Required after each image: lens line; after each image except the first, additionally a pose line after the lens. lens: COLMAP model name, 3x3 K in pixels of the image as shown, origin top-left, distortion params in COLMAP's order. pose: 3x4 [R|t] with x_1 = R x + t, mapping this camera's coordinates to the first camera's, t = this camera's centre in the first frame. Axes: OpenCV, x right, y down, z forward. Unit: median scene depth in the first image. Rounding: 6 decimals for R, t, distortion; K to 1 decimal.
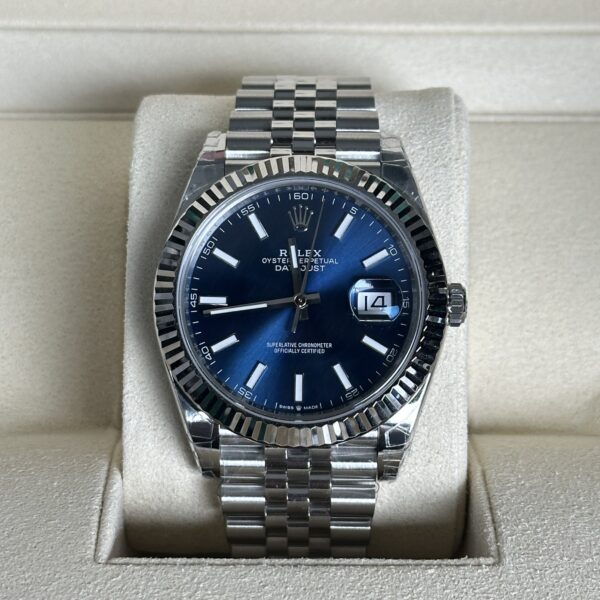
lens RADIAL K [[1991.0, 0, 300.3], [0, 1991.0, 298.8], [0, 0, 1]] dist [0.250559, 0.000000]
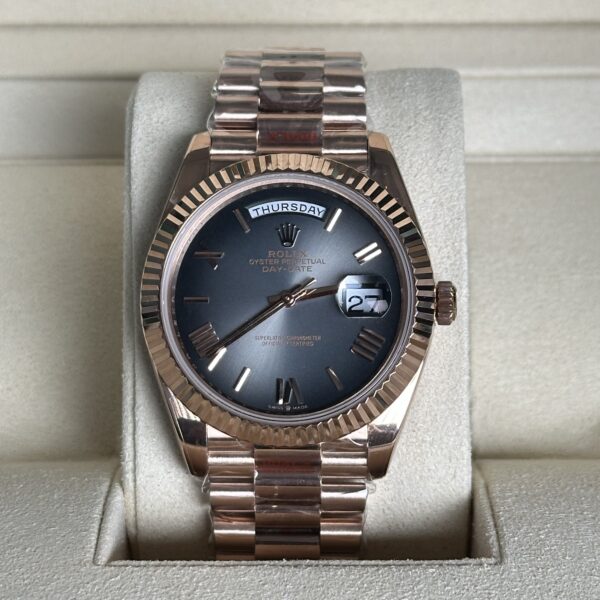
lens RADIAL K [[1991.0, 0, 297.8], [0, 1991.0, 301.5], [0, 0, 1]] dist [0.250559, 0.000000]
pose [[0.999765, -0.011225, -0.018525, 0.015953], [0.009319, 0.994950, -0.099942, 0.087448], [0.019553, 0.099745, 0.994821, -0.001175]]
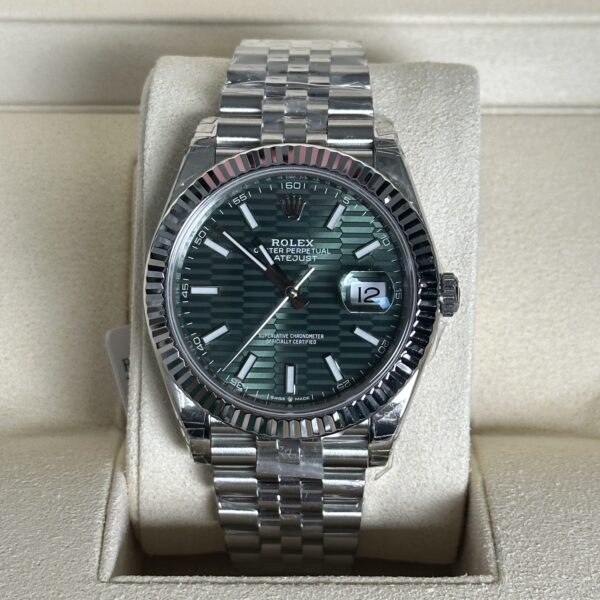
lens RADIAL K [[1991.0, 0, 302.0], [0, 1991.0, 301.3], [0, 0, 1]] dist [0.250559, 0.000000]
pose [[0.999999, 0.000556, -0.000861, 0.000839], [-0.000501, 0.998001, 0.063198, -0.062719], [0.000895, -0.063197, 0.998001, 0.000084]]
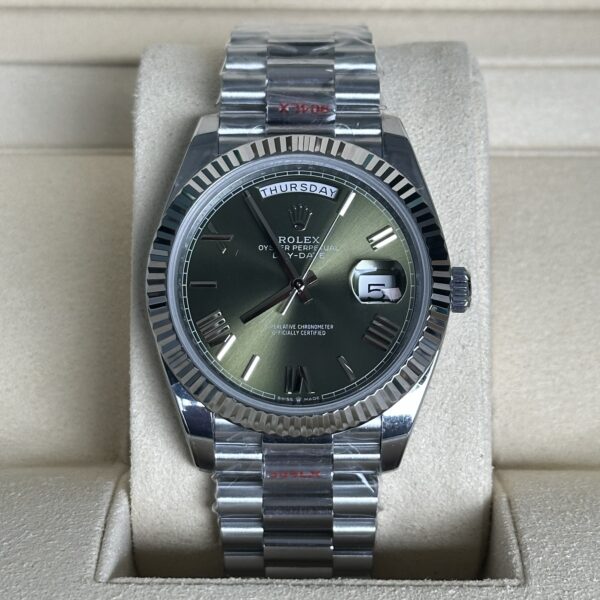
lens RADIAL K [[1991.0, 0, 299.8], [0, 1991.0, 298.3], [0, 0, 1]] dist [0.250559, 0.000000]
pose [[0.999777, -0.000900, -0.021120, 0.012034], [-0.000980, 0.996044, -0.088851, 0.070757], [0.021116, 0.088852, 0.995821, 0.042912]]
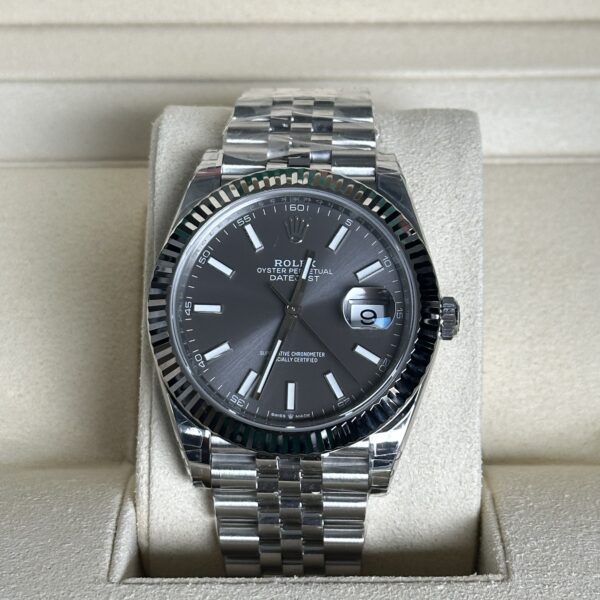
lens RADIAL K [[1991.0, 0, 299.0], [0, 1991.0, 301.2], [0, 0, 1]] dist [0.250559, 0.000000]
pose [[0.999799, -0.012998, -0.015246, 0.009569], [0.012063, 0.998129, -0.059939, 0.044213], [0.015997, 0.059743, 0.998086, -0.016502]]
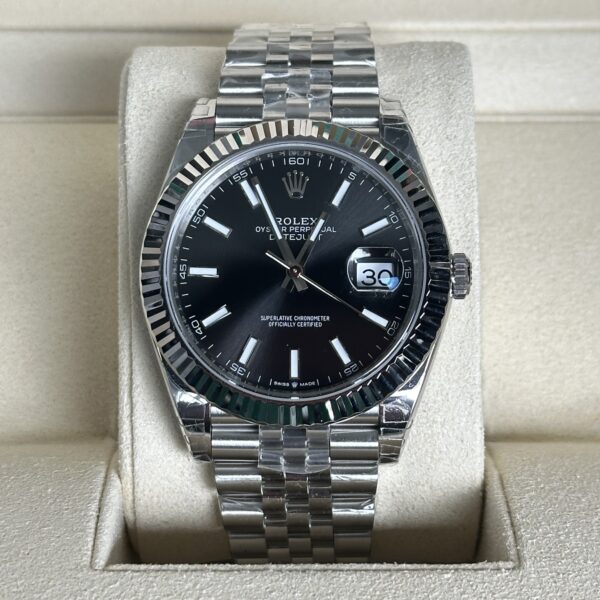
lens RADIAL K [[1991.0, 0, 301.9], [0, 1991.0, 299.4], [0, 0, 1]] dist [0.250559, 0.000000]
pose [[0.999971, -0.007551, 0.000453, -0.002348], [0.007563, 0.999218, -0.038809, 0.035961], [-0.000160, 0.038811, 0.999247, 0.043873]]
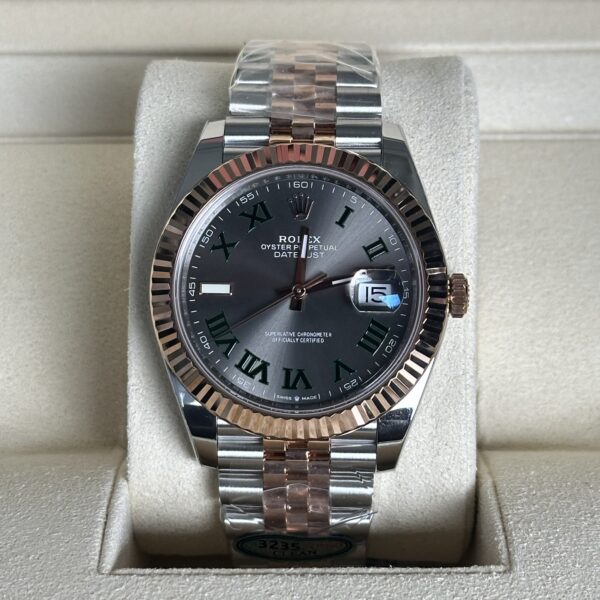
lens RADIAL K [[1991.0, 0, 299.4], [0, 1991.0, 299.2], [0, 0, 1]] dist [0.250559, 0.000000]
pose [[0.999814, -0.011438, -0.015505, 0.011123], [0.010727, 0.998921, -0.045191, 0.036656], [0.016005, 0.045017, 0.998858, 0.010873]]
